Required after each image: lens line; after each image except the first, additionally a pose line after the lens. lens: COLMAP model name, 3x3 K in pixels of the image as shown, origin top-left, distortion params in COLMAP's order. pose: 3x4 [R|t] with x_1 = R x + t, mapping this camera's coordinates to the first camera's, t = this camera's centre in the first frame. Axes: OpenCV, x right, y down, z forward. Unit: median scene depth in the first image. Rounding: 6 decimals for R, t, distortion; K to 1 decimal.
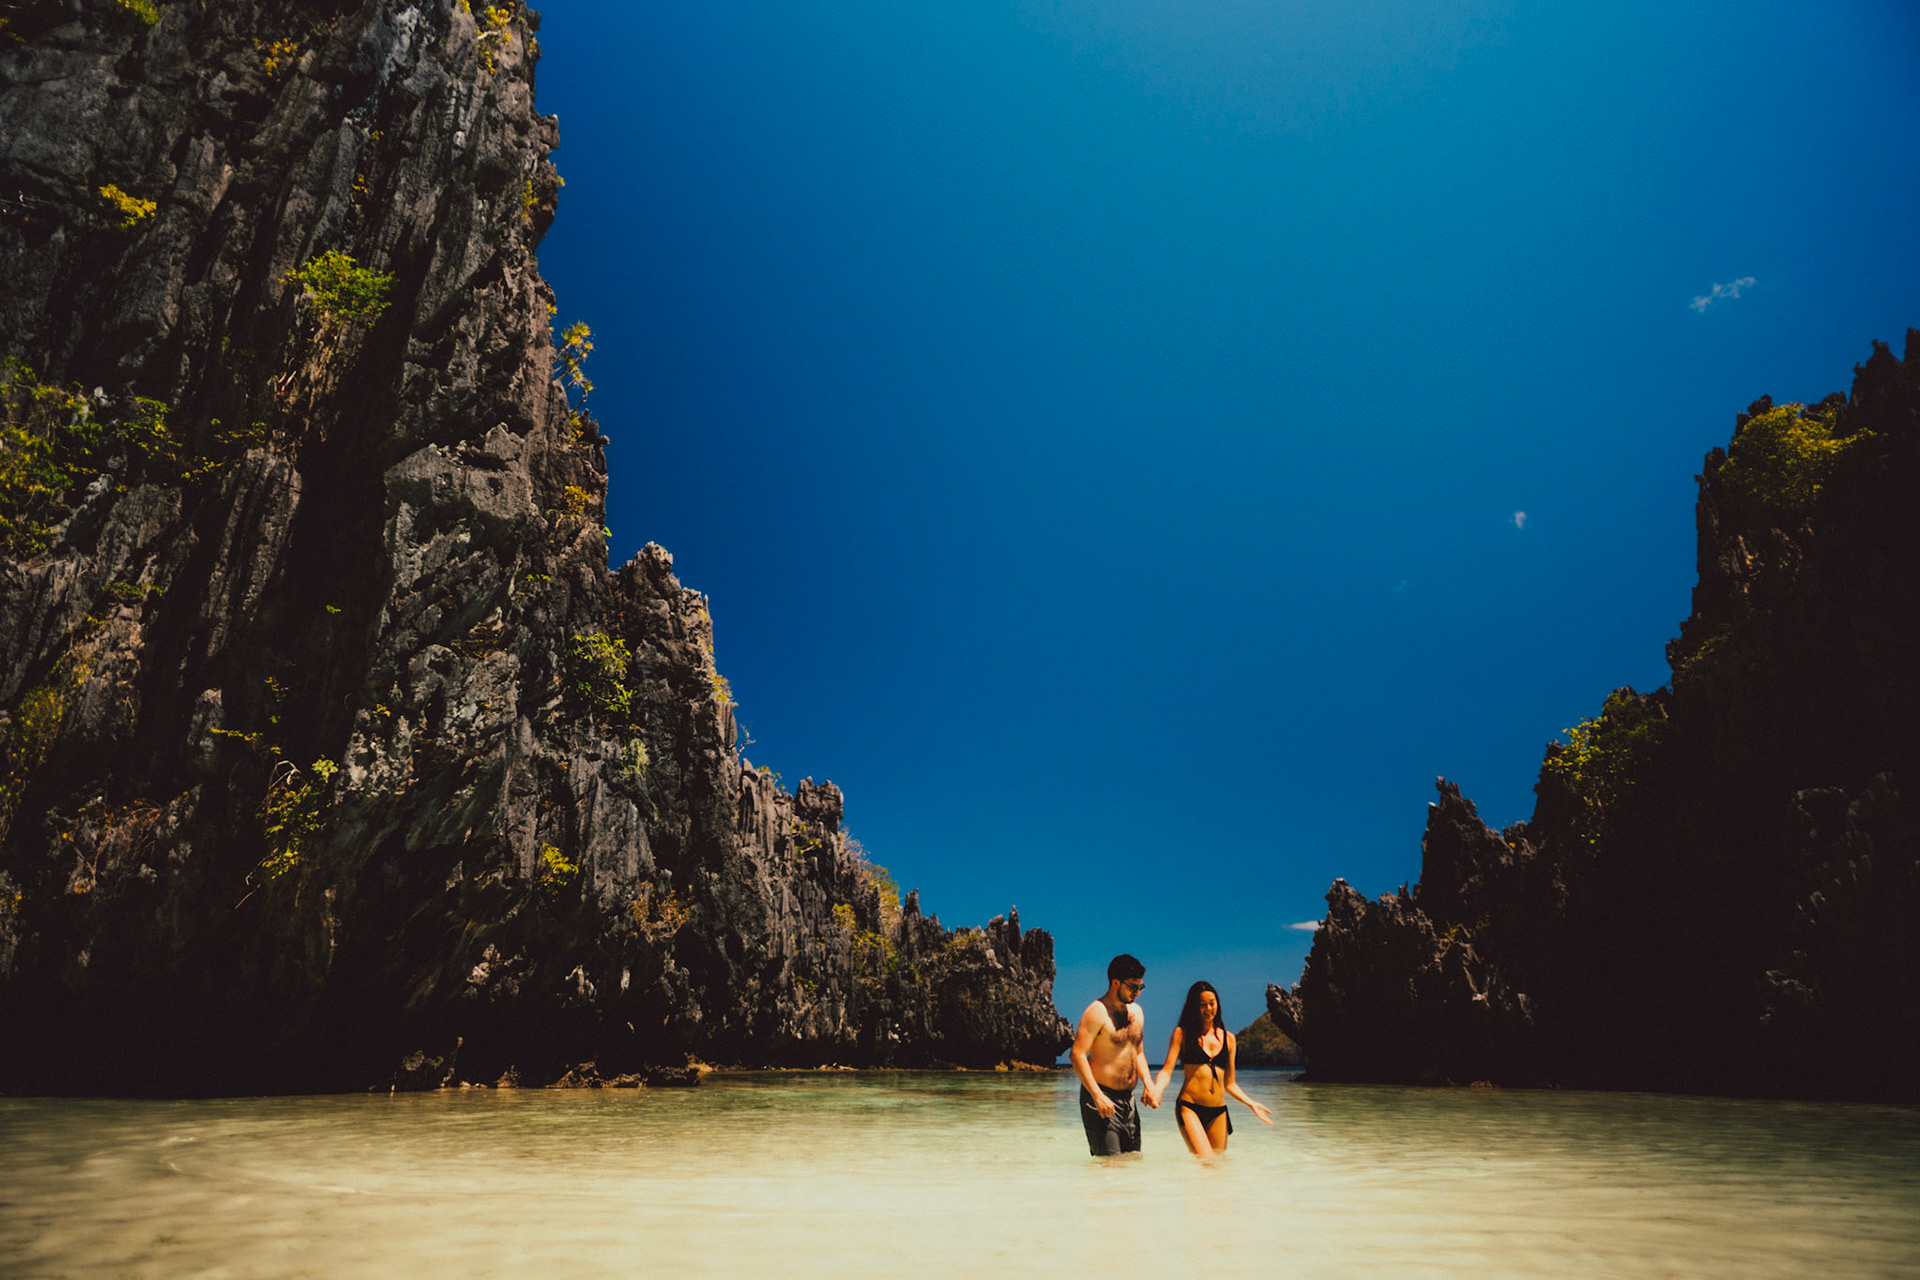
lens RADIAL K [[1135.0, 0, 960.0], [0, 1135.0, 640.0], [0, 0, 1]] dist [-0.030965, 0.039370]
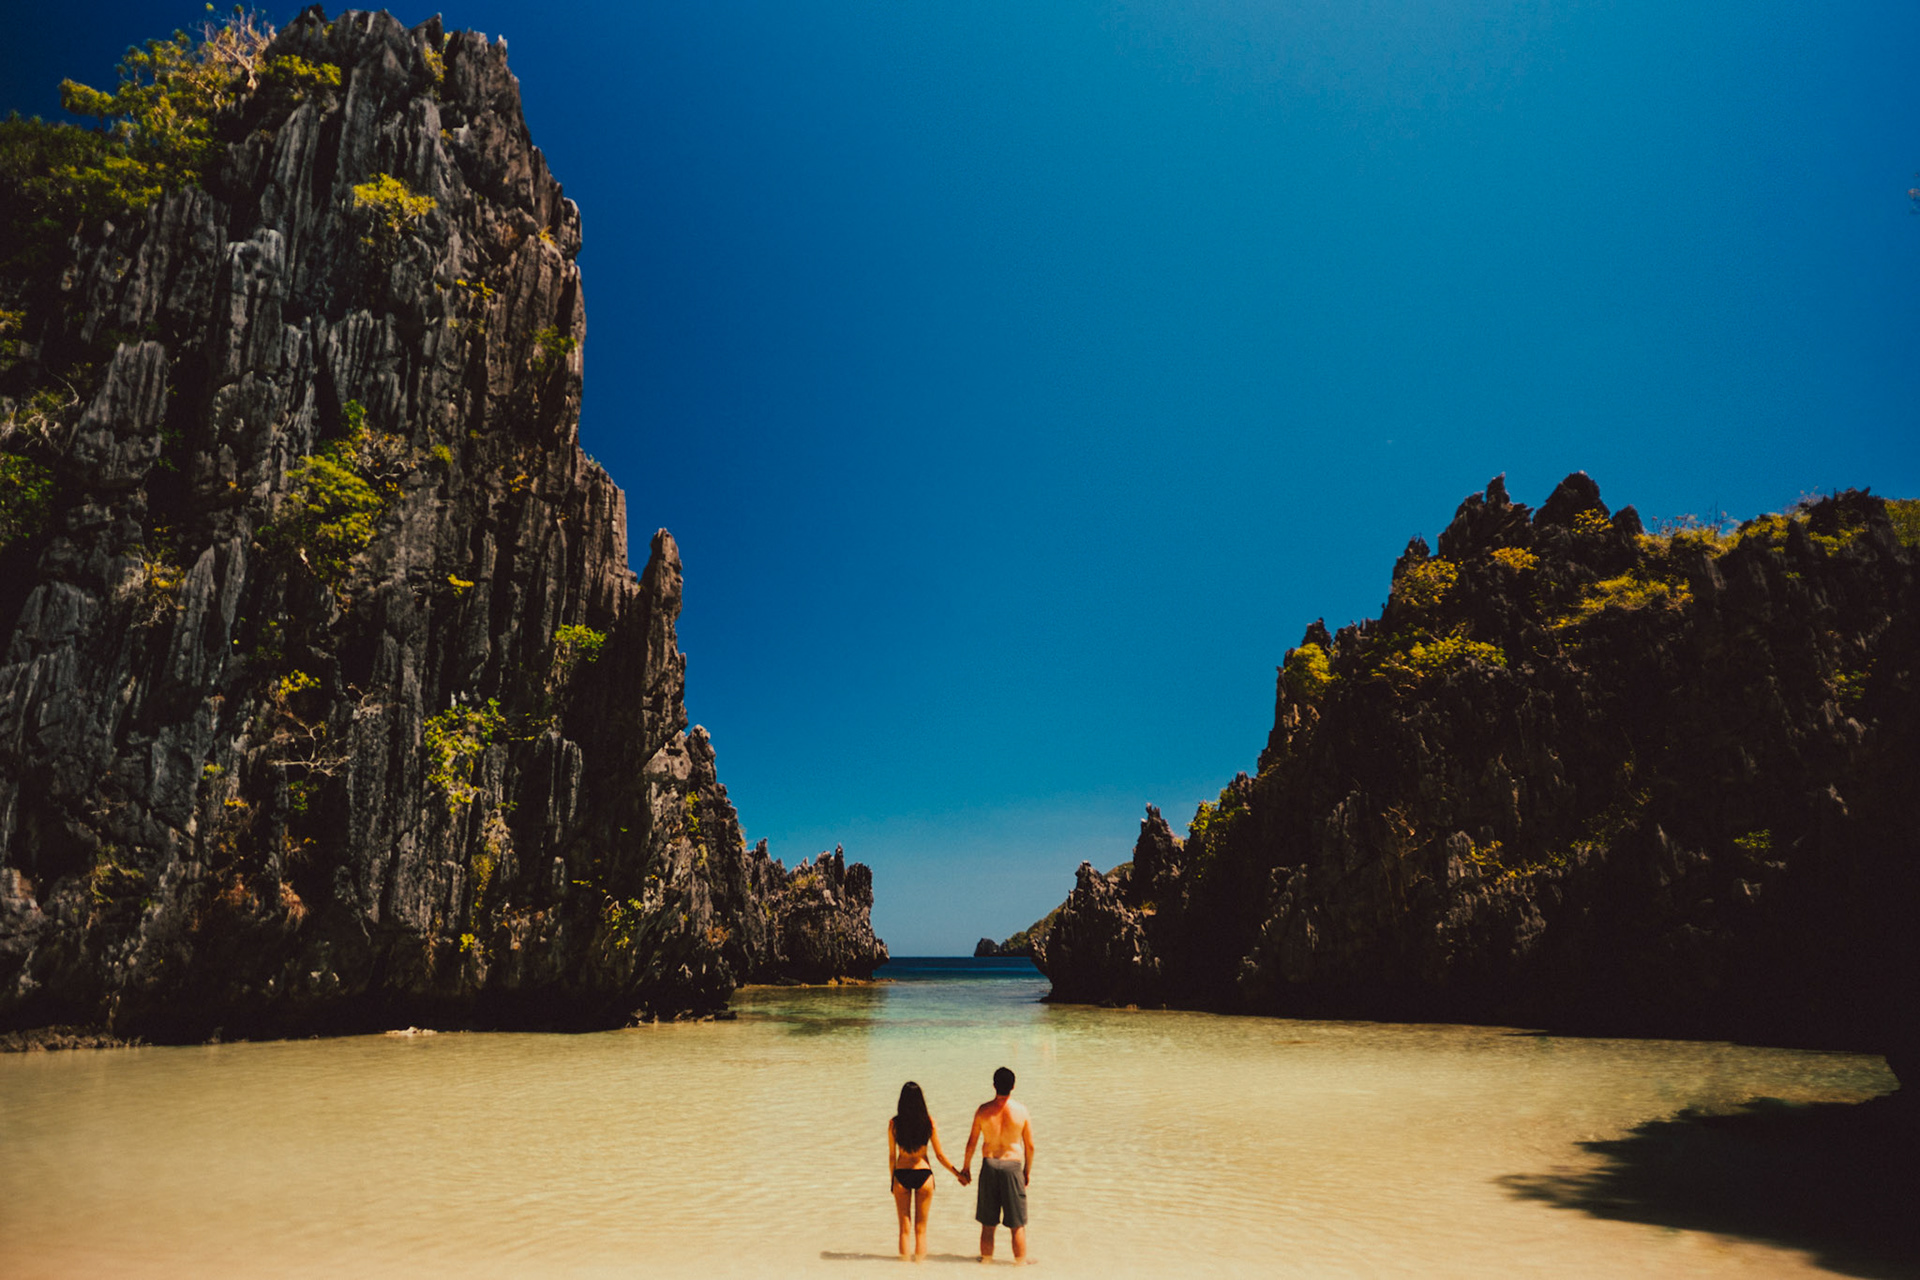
lens RADIAL K [[1135.0, 0, 960.0], [0, 1135.0, 640.0], [0, 0, 1]] dist [-0.030965, 0.039370]
pose [[0.985658, 0.038345, 0.164342, -0.058142], [-0.051574, 0.995697, 0.076996, -0.137826], [-0.160683, -0.084368, 0.983394, -0.301169]]
